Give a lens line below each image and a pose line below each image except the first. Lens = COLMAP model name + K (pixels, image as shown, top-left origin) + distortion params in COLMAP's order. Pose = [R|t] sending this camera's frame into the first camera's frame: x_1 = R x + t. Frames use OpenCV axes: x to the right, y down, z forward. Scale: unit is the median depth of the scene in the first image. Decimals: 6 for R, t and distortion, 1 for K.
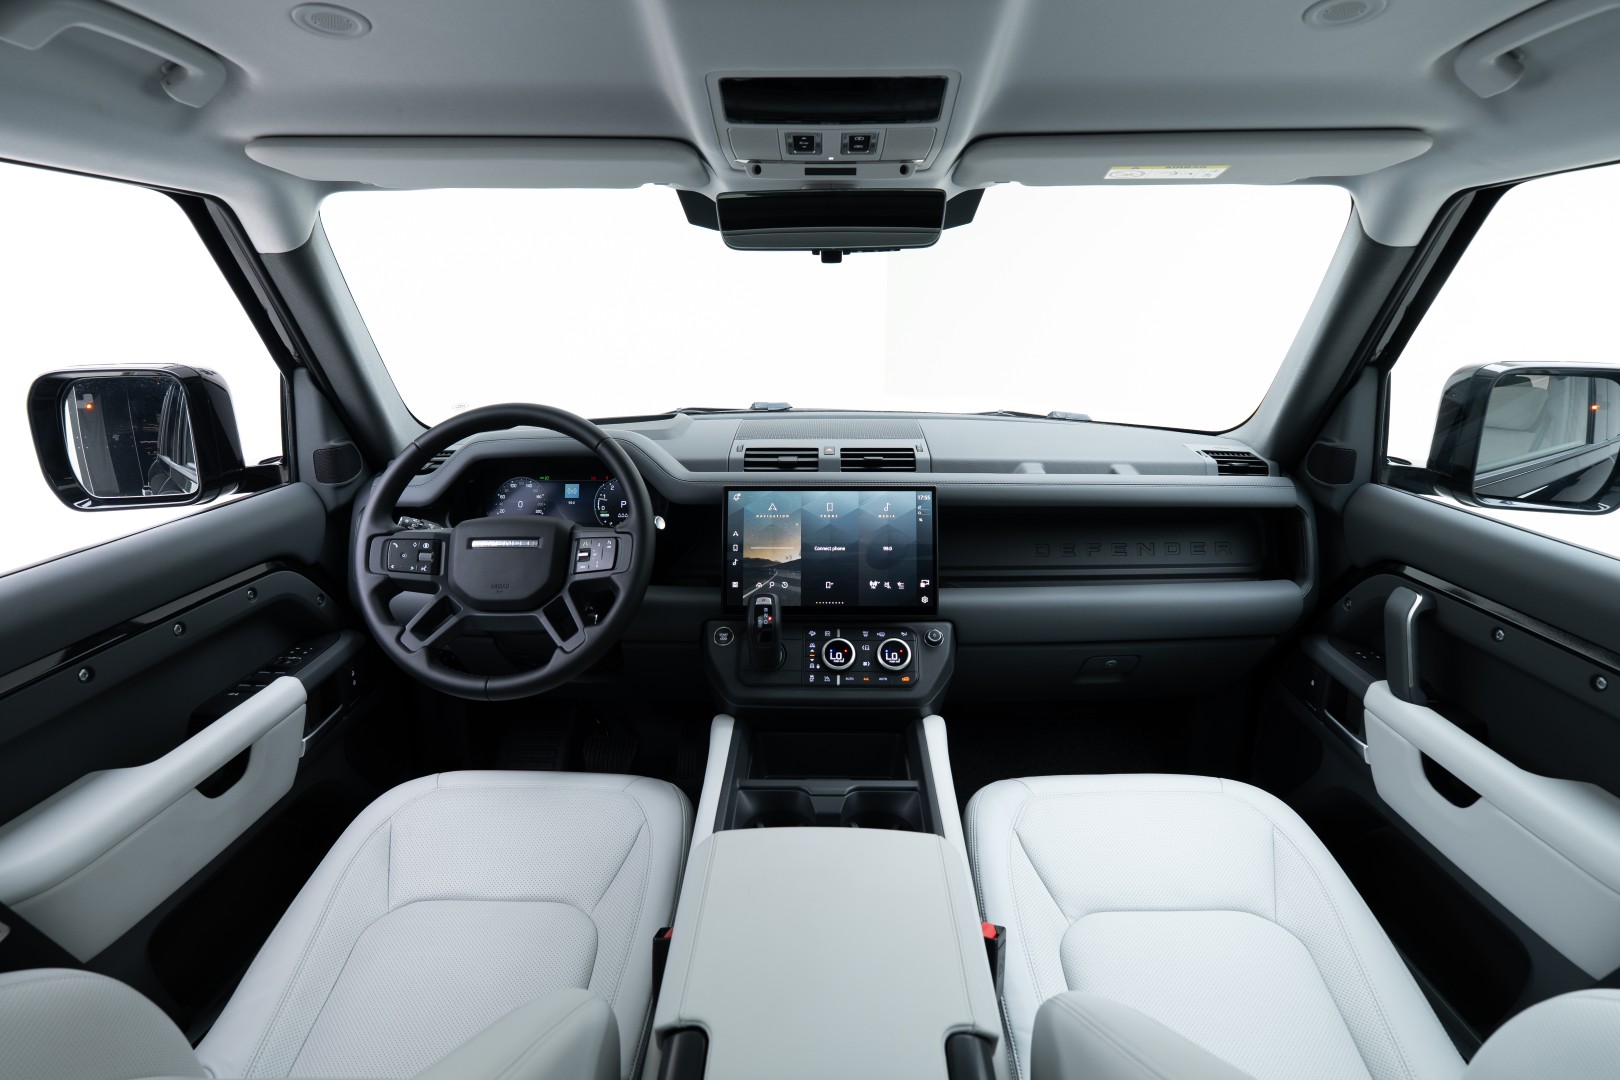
lens RADIAL K [[763.4, 0, 810.0], [0, 763.4, 540.0], [0, 0, 1]] dist [-0.070493, 0.000019]
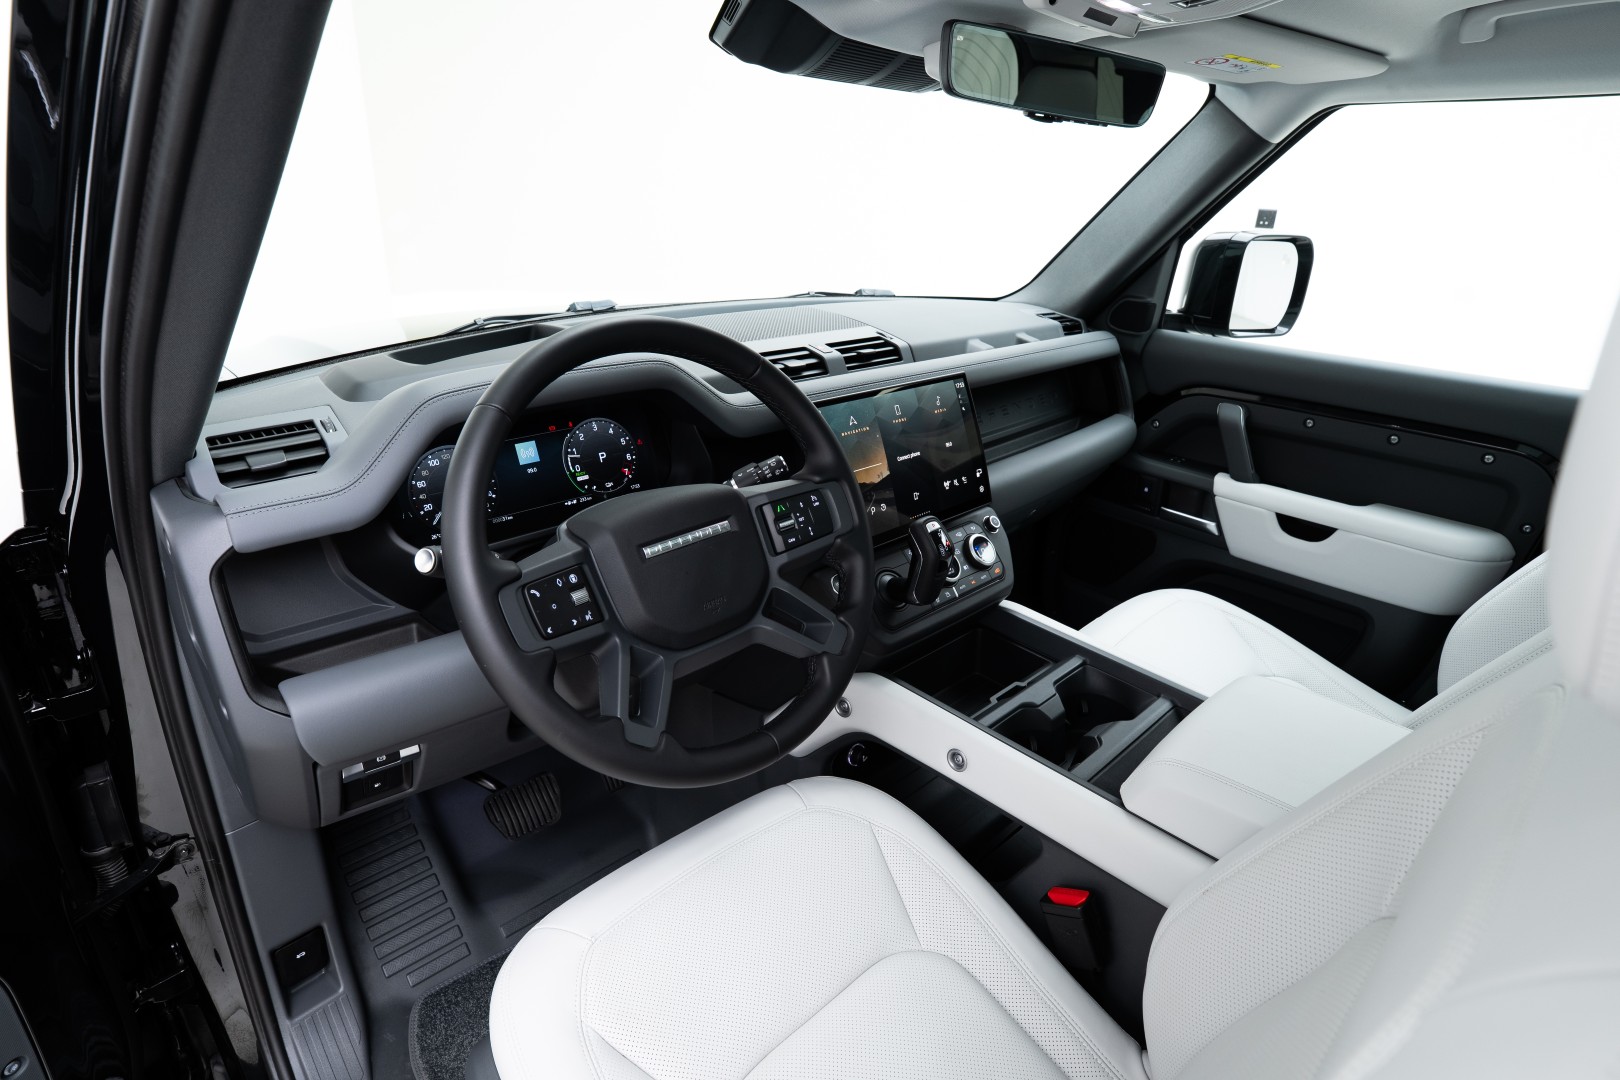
lens RADIAL K [[791.5, 0, 809.8], [0, 791.5, 519.8], [0, 0, 1]] dist [-0.094798, 0.000009]
pose [[0.733779, -0.242336, 0.634698, -0.659069], [0.169820, 0.969988, 0.174024, -0.096403], [-0.657821, -0.019911, 0.752911, 0.376683]]
